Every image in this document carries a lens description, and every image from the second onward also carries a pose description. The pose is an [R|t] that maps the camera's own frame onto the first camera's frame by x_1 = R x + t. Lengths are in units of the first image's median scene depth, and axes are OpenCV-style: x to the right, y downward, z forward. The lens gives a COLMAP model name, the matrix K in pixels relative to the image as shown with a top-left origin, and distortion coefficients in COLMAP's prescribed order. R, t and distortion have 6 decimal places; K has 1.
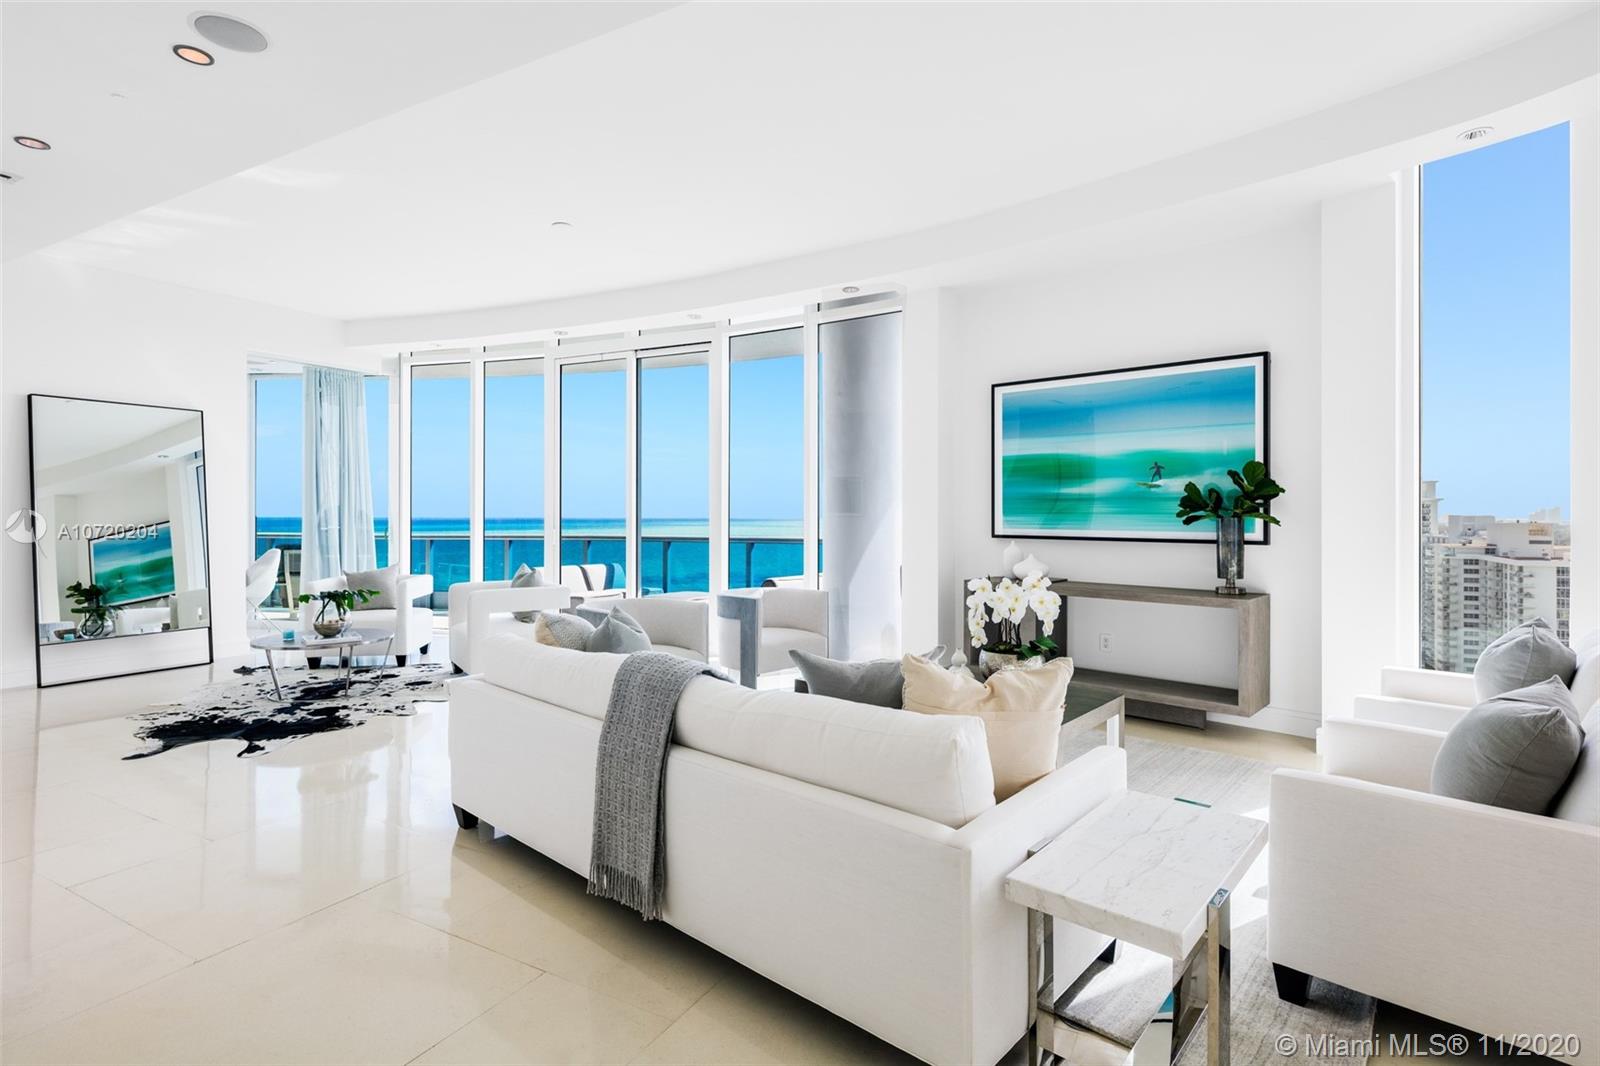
lens RADIAL K [[793.6, 0, 803.2], [0, 793.6, 512.1], [0, 0, 1]] dist [-0.002211, -0.001450]
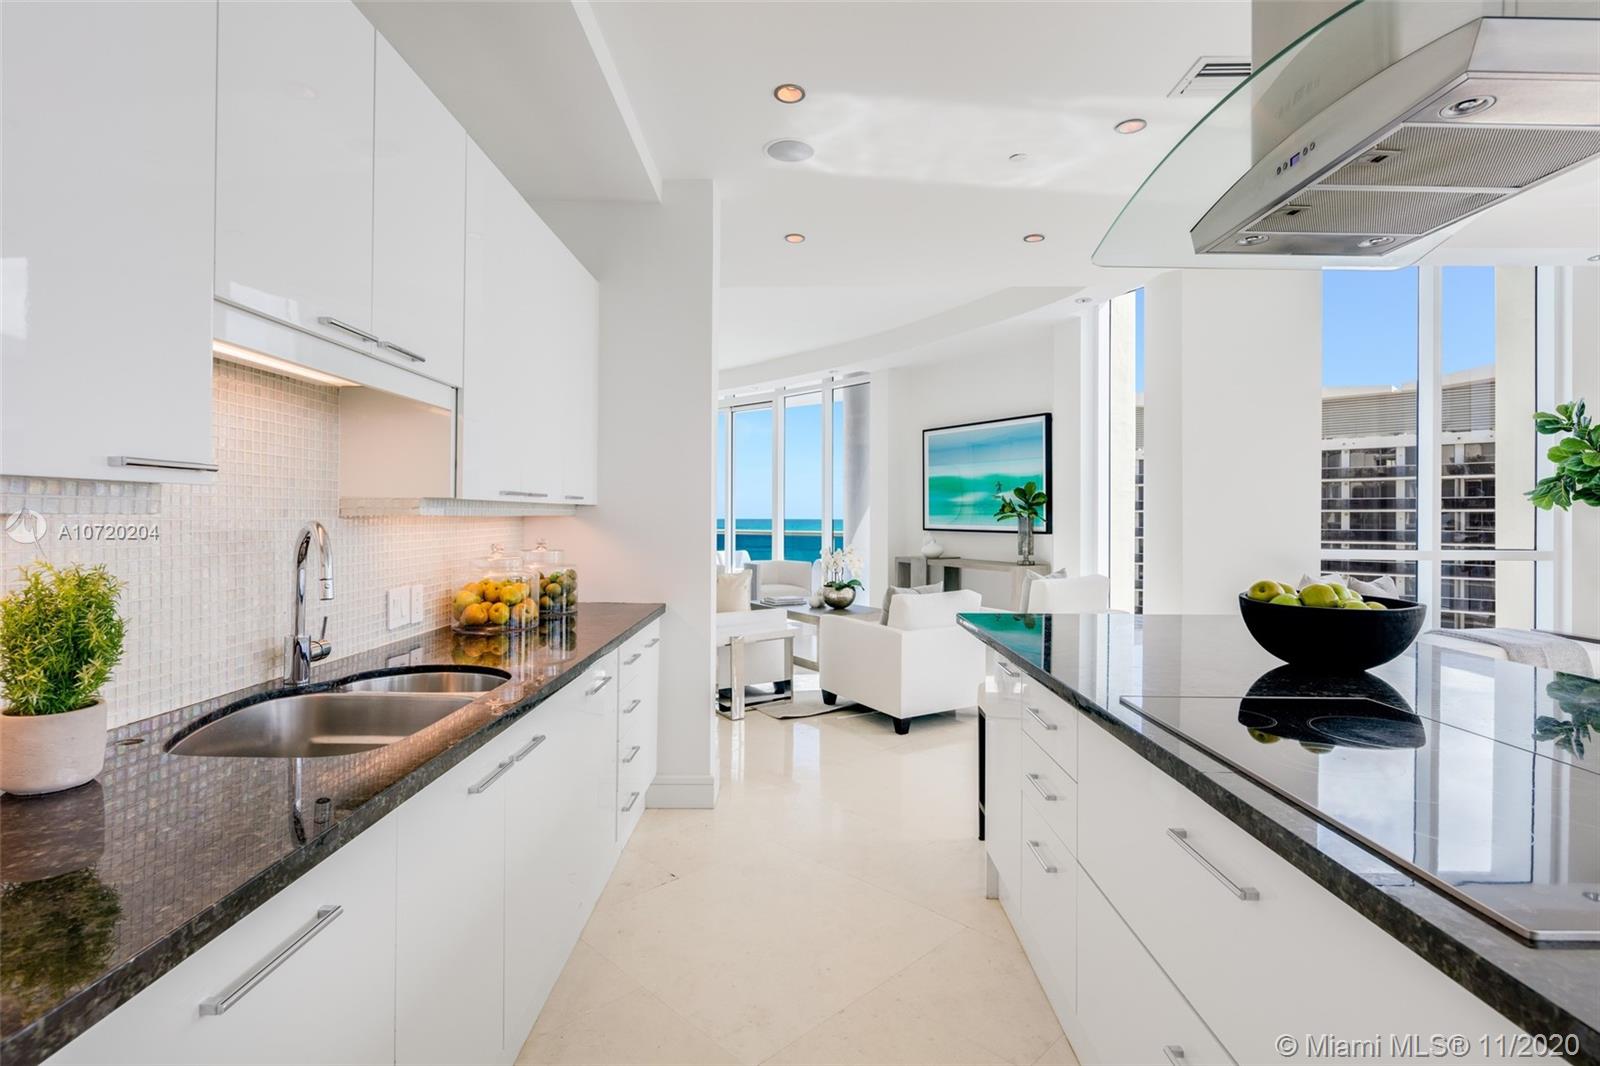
lens RADIAL K [[793.6, 0, 803.2], [0, 793.6, 512.1], [0, 0, 1]] dist [-0.002211, -0.001450]
pose [[0.957956, 0.002603, -0.286904, 0.456239], [-0.002393, 0.999997, 0.001085, -0.003174], [0.286906, -0.000353, 0.957959, -0.541110]]
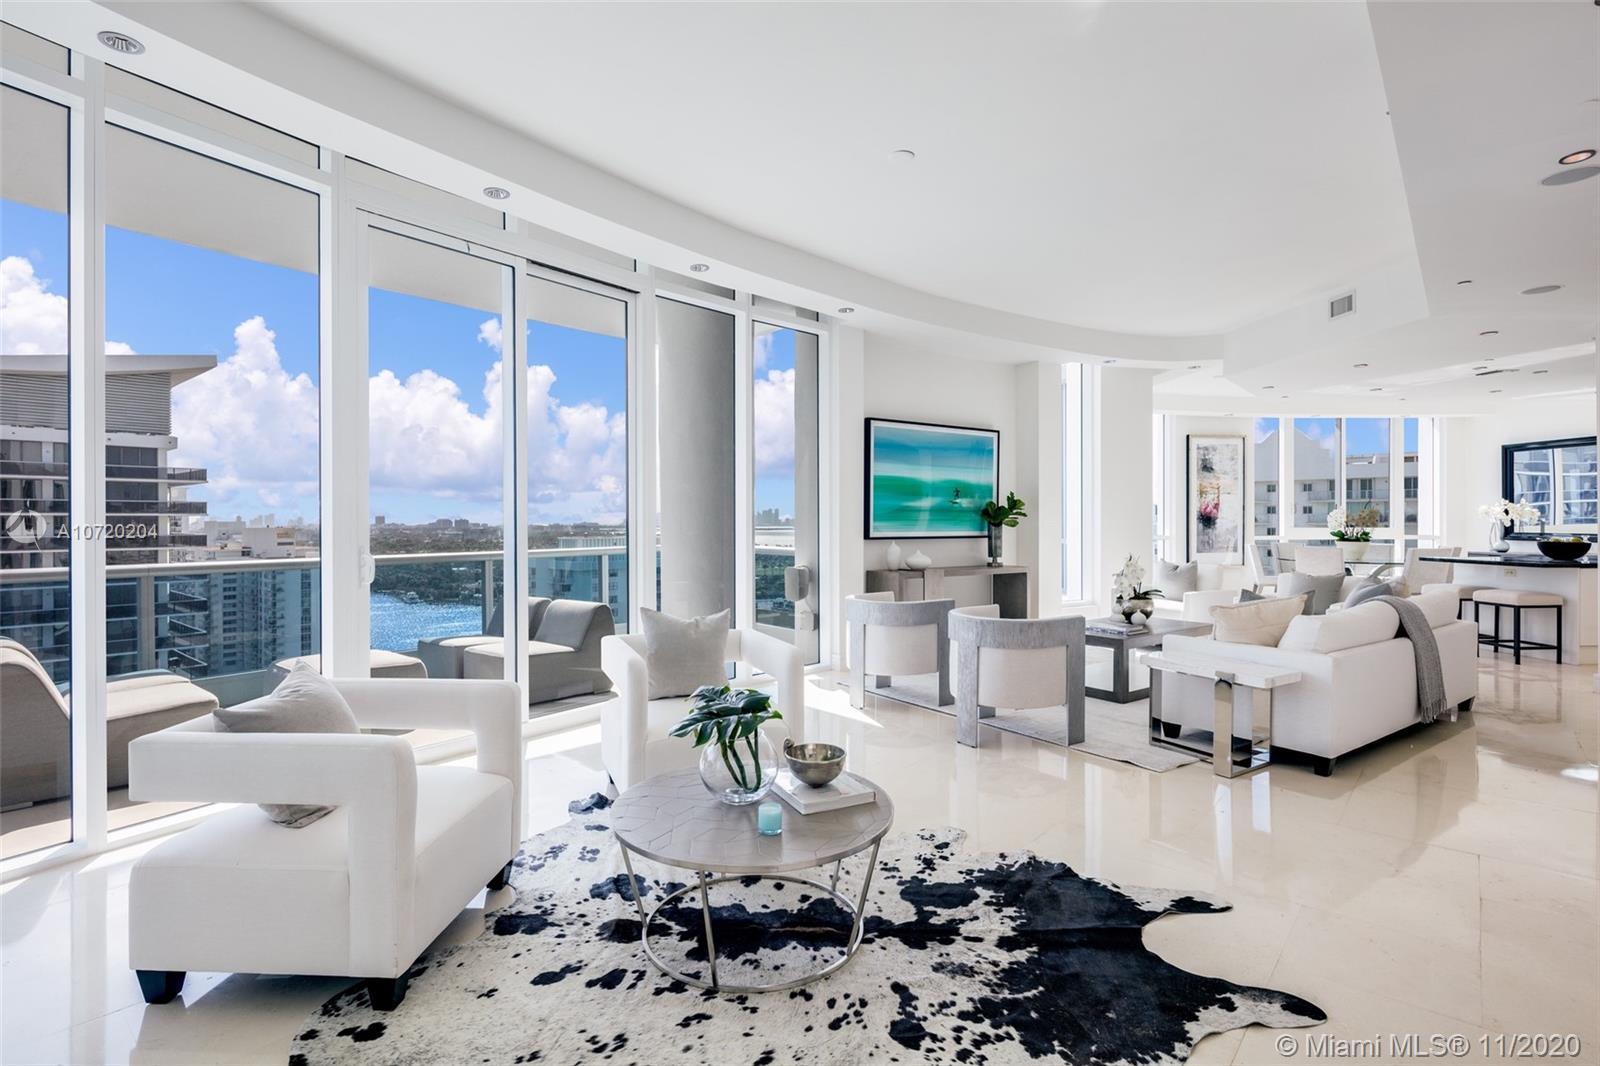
lens RADIAL K [[757.7, 0, 814.2], [0, 757.7, 521.2], [0, 0, 1]] dist [-0.003088, -0.000407]
pose [[0.213553, -0.004435, 0.976921, -0.956187], [0.000297, 0.999990, 0.004475, -0.002452], [-0.976931, -0.000665, 0.213552, 0.827366]]
